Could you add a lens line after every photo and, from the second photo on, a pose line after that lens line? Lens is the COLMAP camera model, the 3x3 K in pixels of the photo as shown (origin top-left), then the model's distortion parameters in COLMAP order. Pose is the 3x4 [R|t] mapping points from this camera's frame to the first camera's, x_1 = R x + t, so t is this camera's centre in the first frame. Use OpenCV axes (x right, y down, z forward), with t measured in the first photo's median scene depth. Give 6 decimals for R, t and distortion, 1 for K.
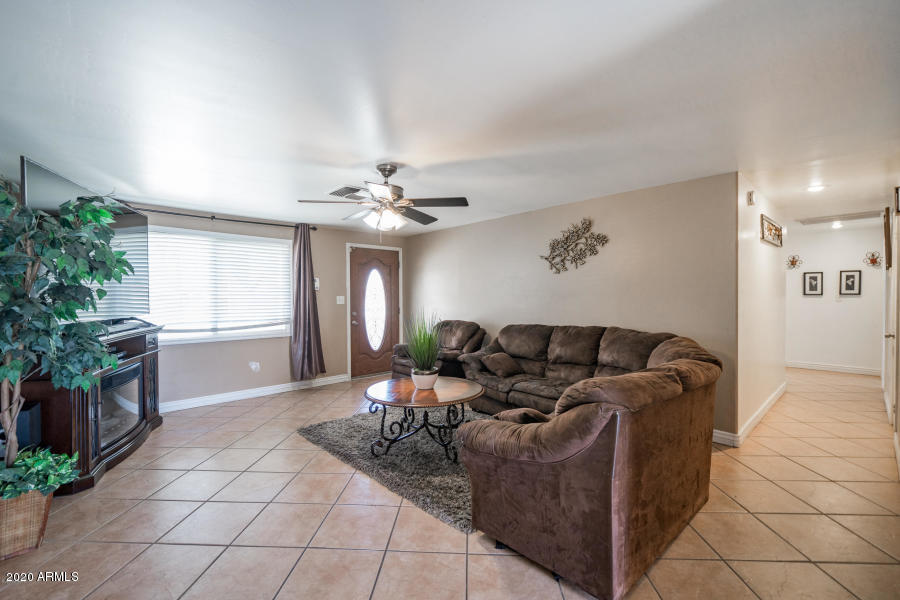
lens RADIAL K [[374.5, 0, 448.5], [0, 374.5, 301.2], [0, 0, 1]] dist [-0.008750, -0.000425]
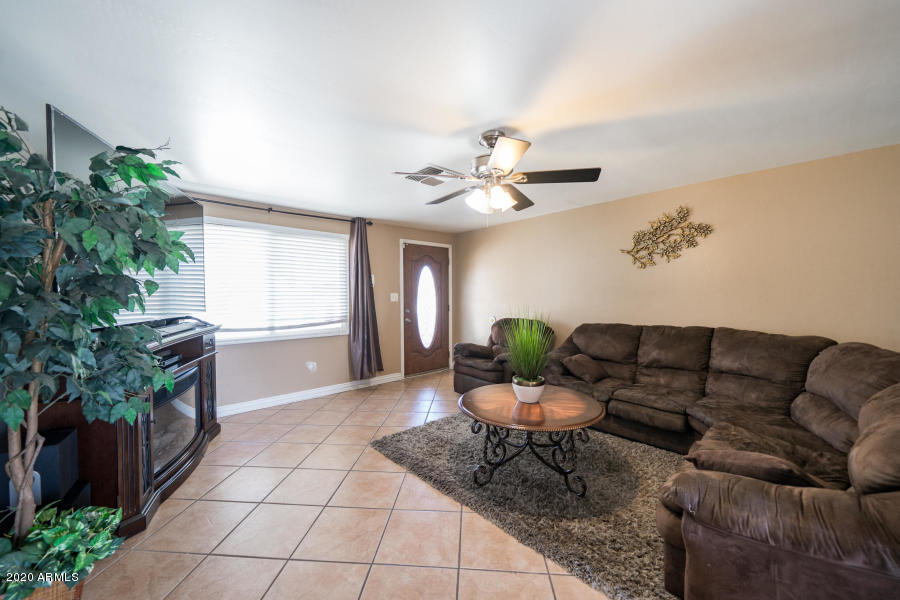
lens RADIAL K [[329.5, 0, 447.6], [0, 329.5, 300.9], [0, 0, 1]] dist [-0.012100, 0.000112]
pose [[0.999720, 0.000715, -0.023660, -0.195898], [-0.000555, 0.999977, 0.006766, 0.000885], [0.023665, -0.006751, 0.999697, 0.216380]]
